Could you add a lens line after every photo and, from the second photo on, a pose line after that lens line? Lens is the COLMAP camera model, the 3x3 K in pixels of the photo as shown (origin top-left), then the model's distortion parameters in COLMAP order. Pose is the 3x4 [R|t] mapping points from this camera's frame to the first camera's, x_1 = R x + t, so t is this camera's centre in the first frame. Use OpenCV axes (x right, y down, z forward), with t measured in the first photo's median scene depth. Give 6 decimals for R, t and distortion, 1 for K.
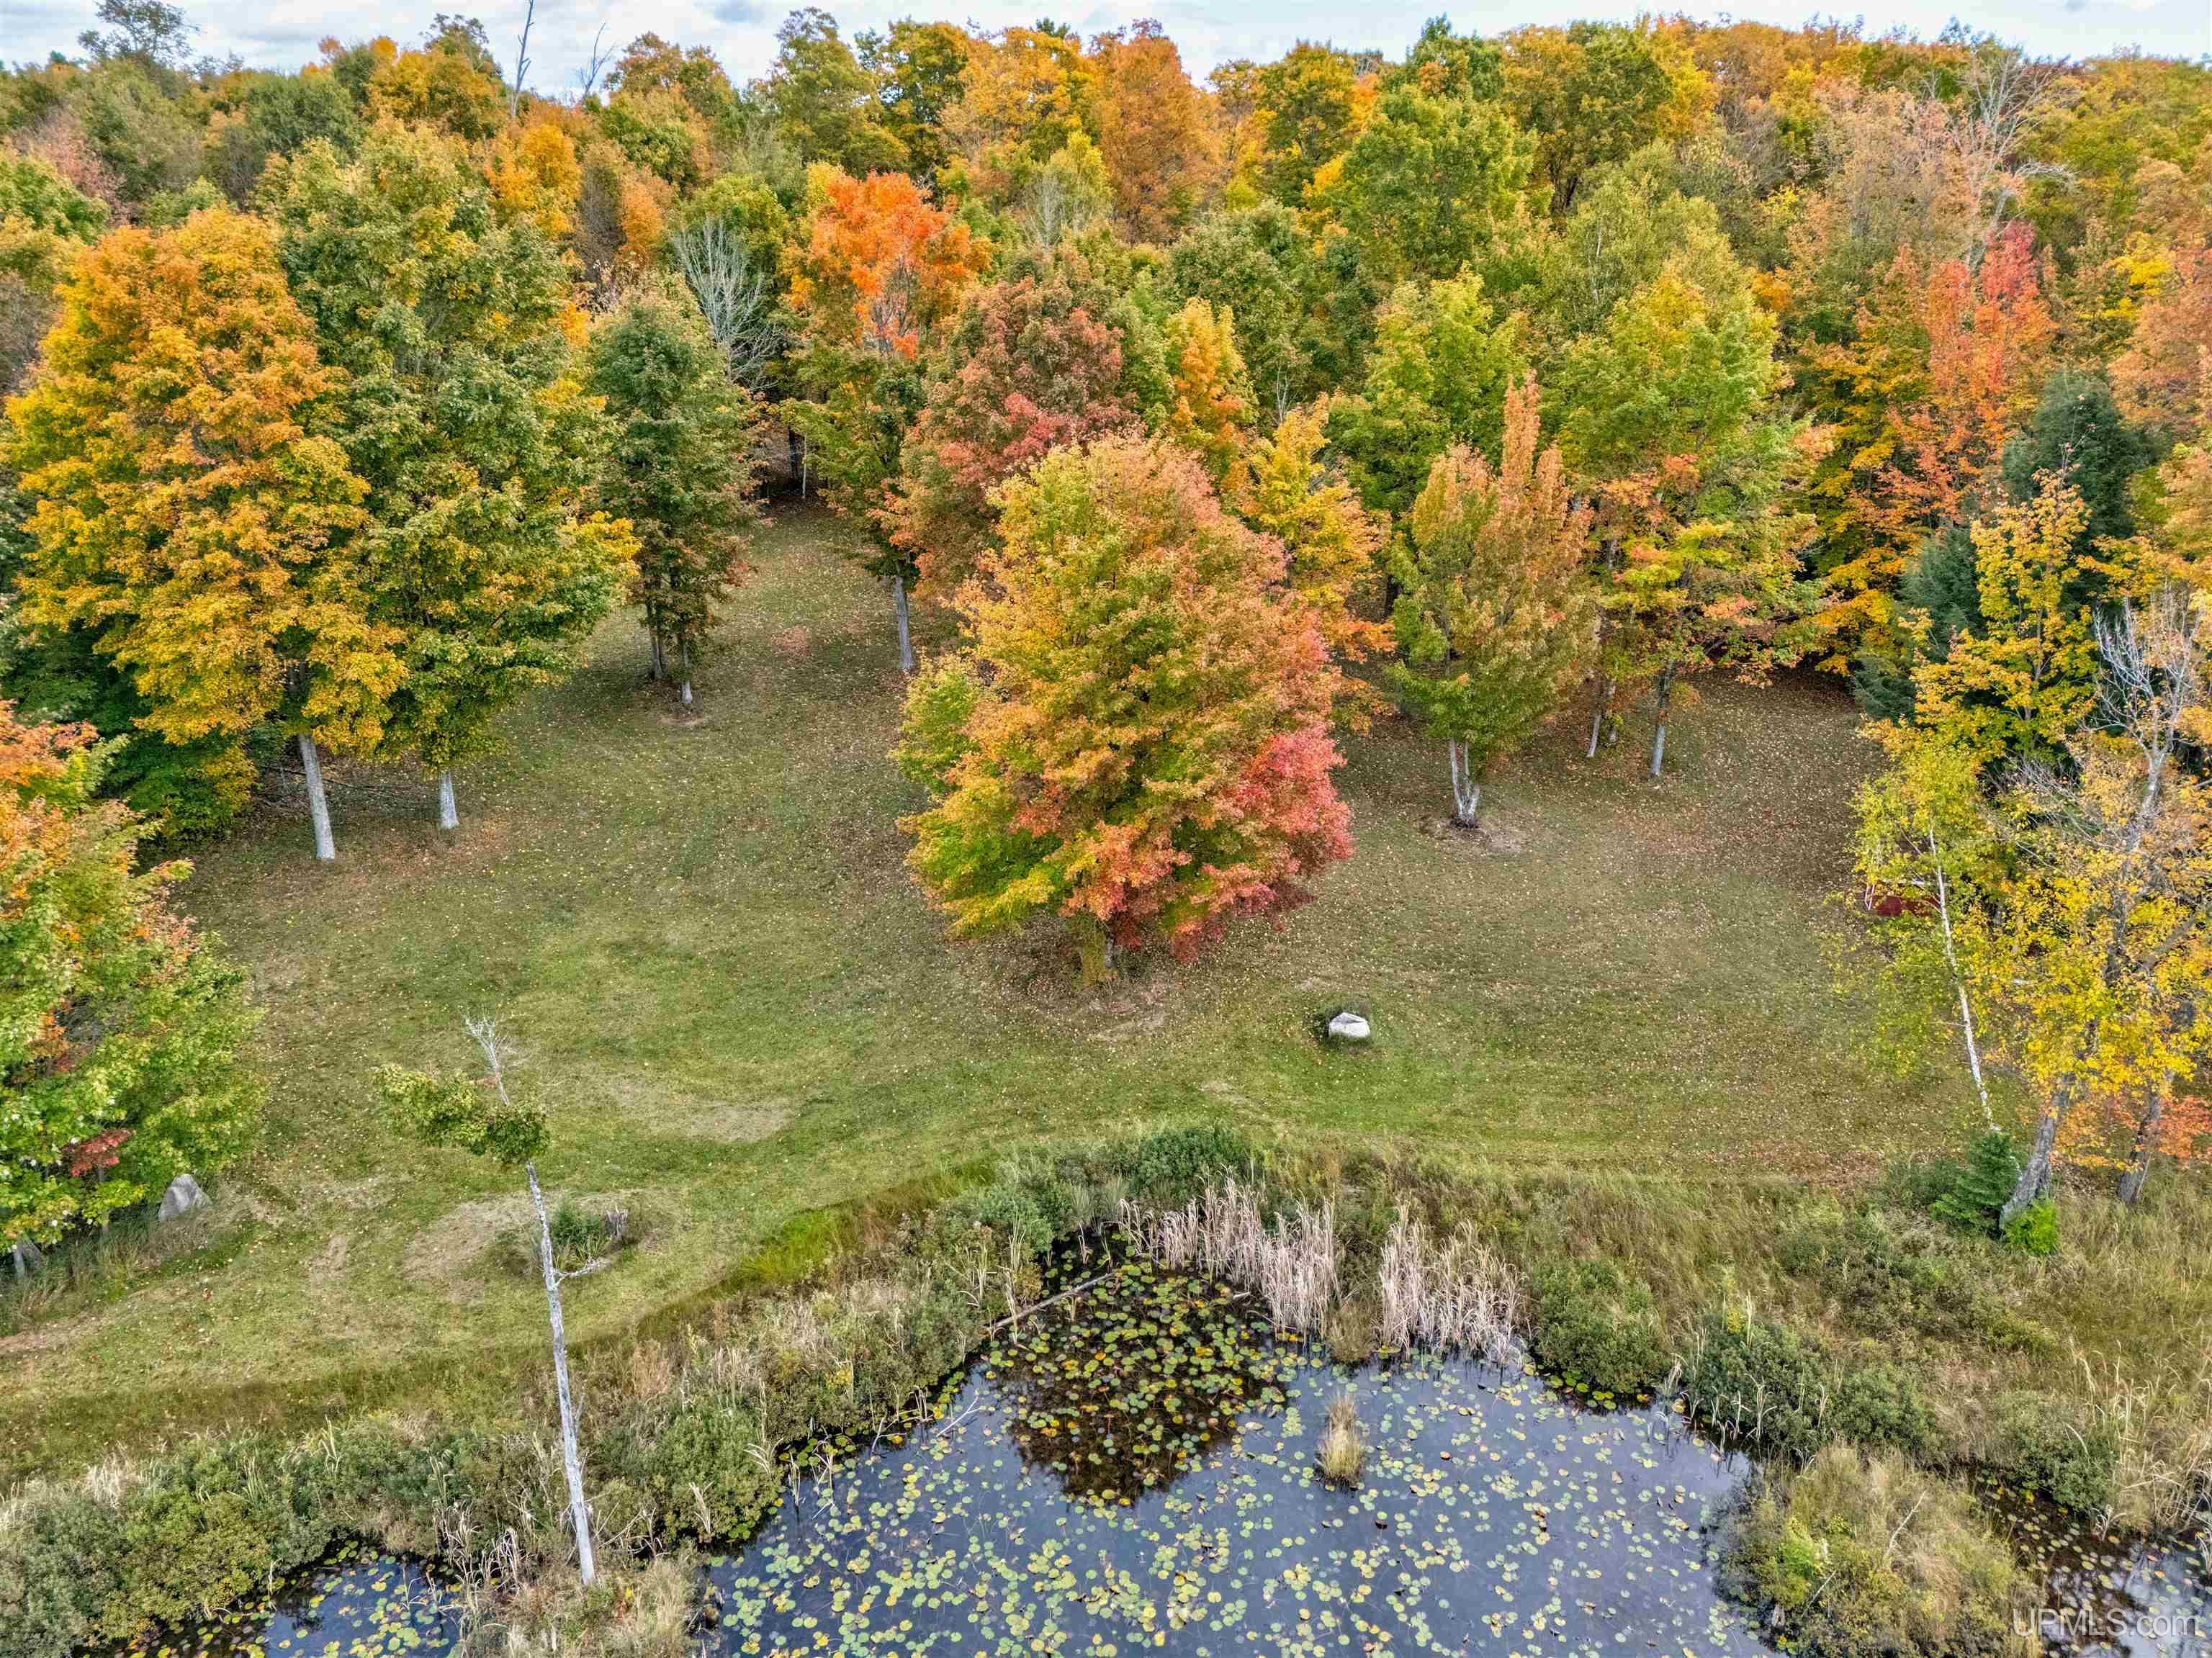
lens RADIAL K [[1548.9, 0, 1106.2], [0, 1548.9, 828.6], [0, 0, 1]] dist [0.007319, -0.005675]
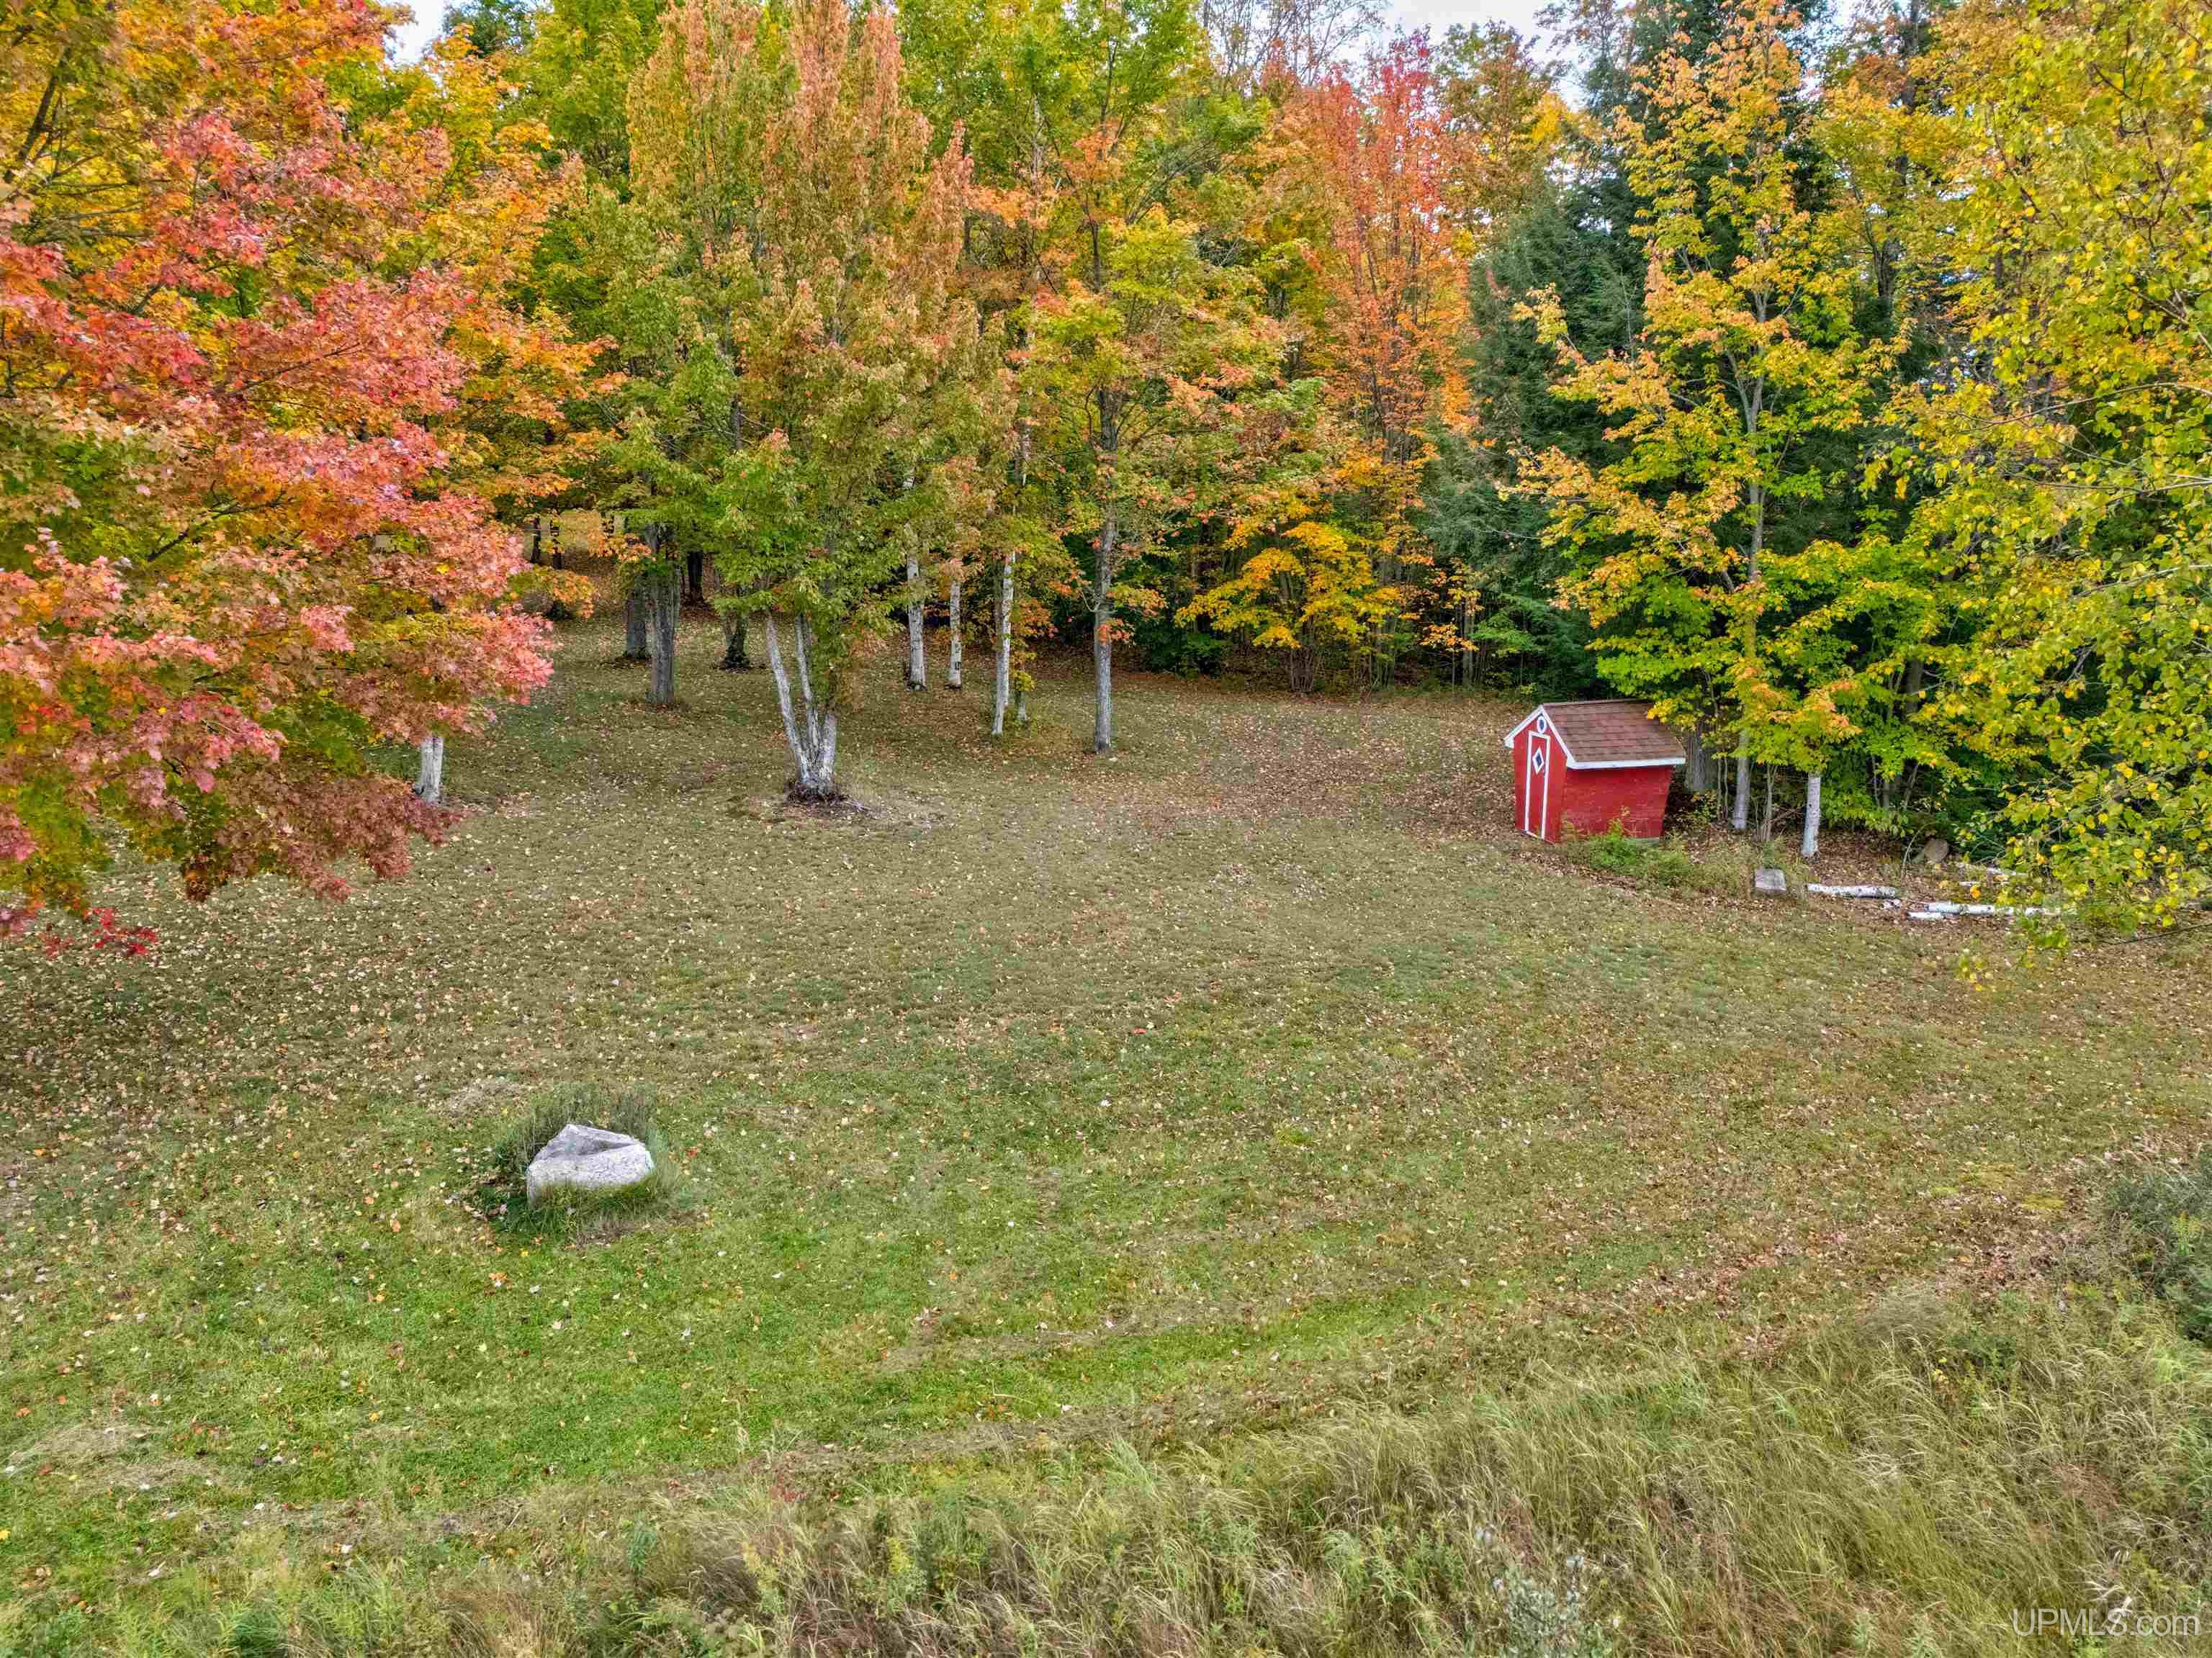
lens RADIAL K [[1548.9, 0, 1107.4], [0, 1548.9, 829.6], [0, 0, 1]] dist [0.007319, -0.005675]
pose [[0.894616, -0.084833, 0.438709, 0.110559], [0.171352, 0.971885, -0.161488, 0.125244], [-0.412675, 0.219644, 0.884000, 0.611092]]
